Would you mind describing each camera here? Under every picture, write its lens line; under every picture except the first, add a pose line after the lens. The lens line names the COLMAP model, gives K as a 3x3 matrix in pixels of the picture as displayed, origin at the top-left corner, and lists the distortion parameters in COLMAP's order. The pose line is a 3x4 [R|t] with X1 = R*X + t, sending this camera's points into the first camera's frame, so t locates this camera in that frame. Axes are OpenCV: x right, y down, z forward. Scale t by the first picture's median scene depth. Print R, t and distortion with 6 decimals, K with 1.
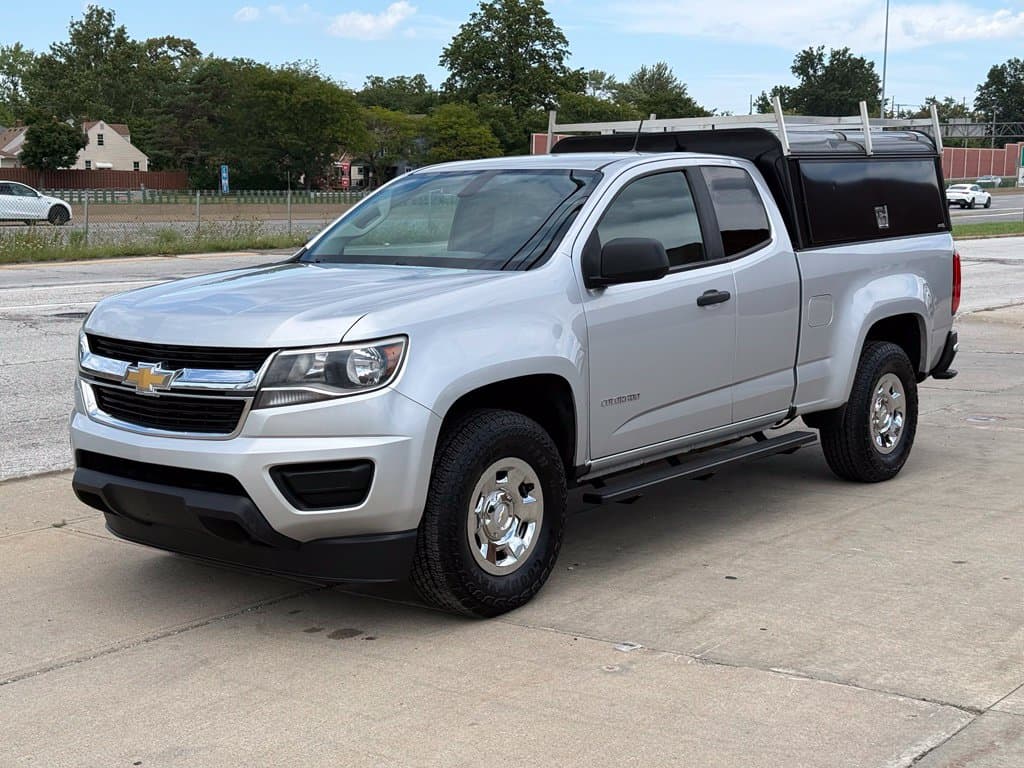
lens RADIAL K [[1456.9, 0, 516.6], [0, 1456.9, 386.2], [0, 0, 1]] dist [0.231154, -0.624569]
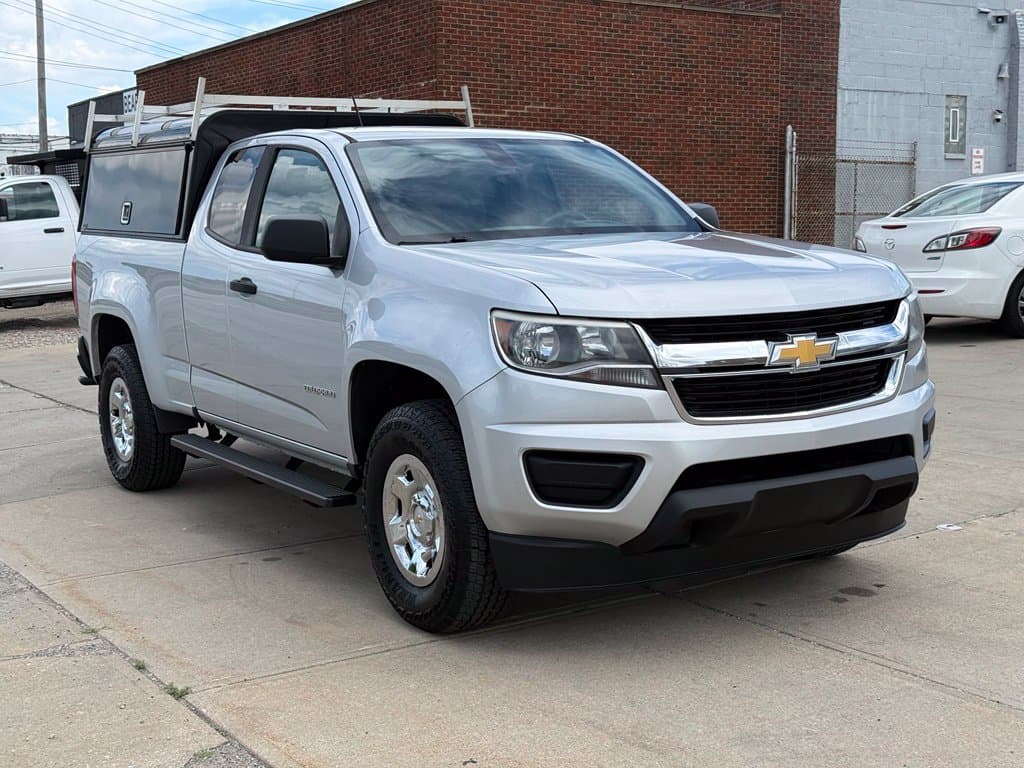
lens RADIAL K [[1456.9, 0, 516.6], [0, 1456.9, 386.2], [0, 0, 1]] dist [0.231154, -0.624569]
pose [[0.313504, -0.112642, 0.942882, -0.888913], [0.151514, 0.986152, 0.067433, -0.055148], [-0.937421, 0.121719, 0.326230, 0.704639]]
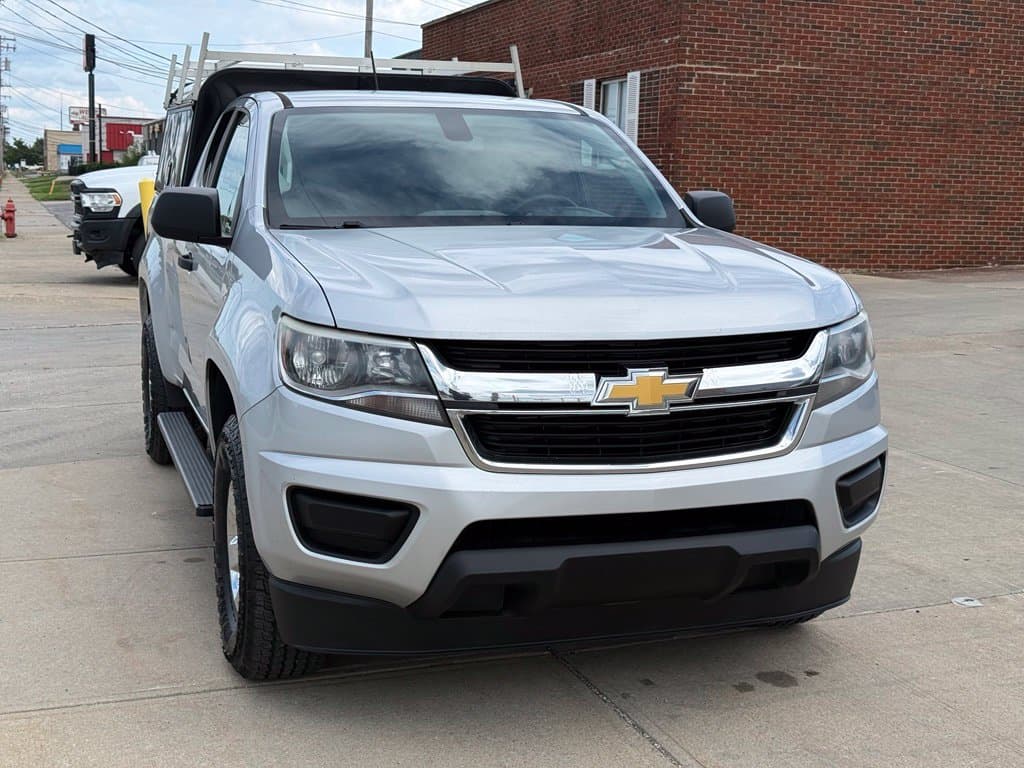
lens RADIAL K [[1456.9, 0, 516.6], [0, 1456.9, 386.2], [0, 0, 1]] dist [0.231154, -0.624569]
pose [[0.529189, -0.109753, 0.841376, -0.689171], [0.098862, 0.992821, 0.067329, -0.048054], [-0.842725, 0.047550, 0.536240, 0.546608]]
